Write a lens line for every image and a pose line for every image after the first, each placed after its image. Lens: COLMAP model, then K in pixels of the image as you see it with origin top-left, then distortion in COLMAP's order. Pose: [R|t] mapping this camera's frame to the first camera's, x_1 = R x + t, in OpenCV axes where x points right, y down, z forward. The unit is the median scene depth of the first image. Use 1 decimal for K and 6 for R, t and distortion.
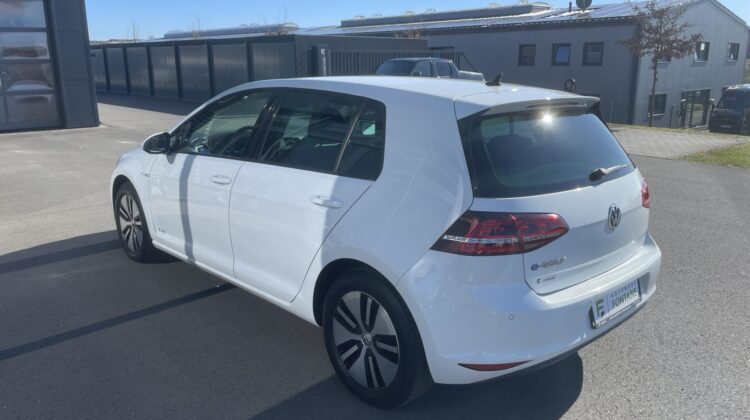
lens RADIAL K [[578.1, 0, 375.0], [0, 578.1, 210.0], [0, 0, 1]] dist [0.094448, -0.156745]
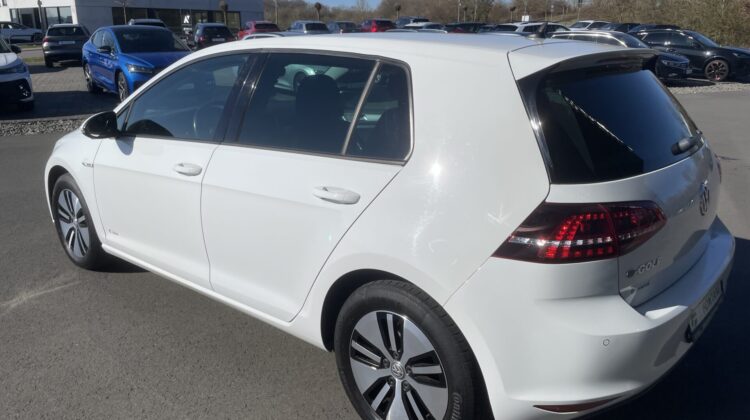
lens RADIAL K [[583.5, 0, 361.9], [0, 583.5, 221.5], [0, 0, 1]] dist [0.117995, -0.156209]
pose [[0.997396, -0.042072, 0.058570, -0.089959], [0.038639, 0.997536, 0.058561, -0.021527], [-0.060890, -0.056145, 0.996564, 0.207167]]
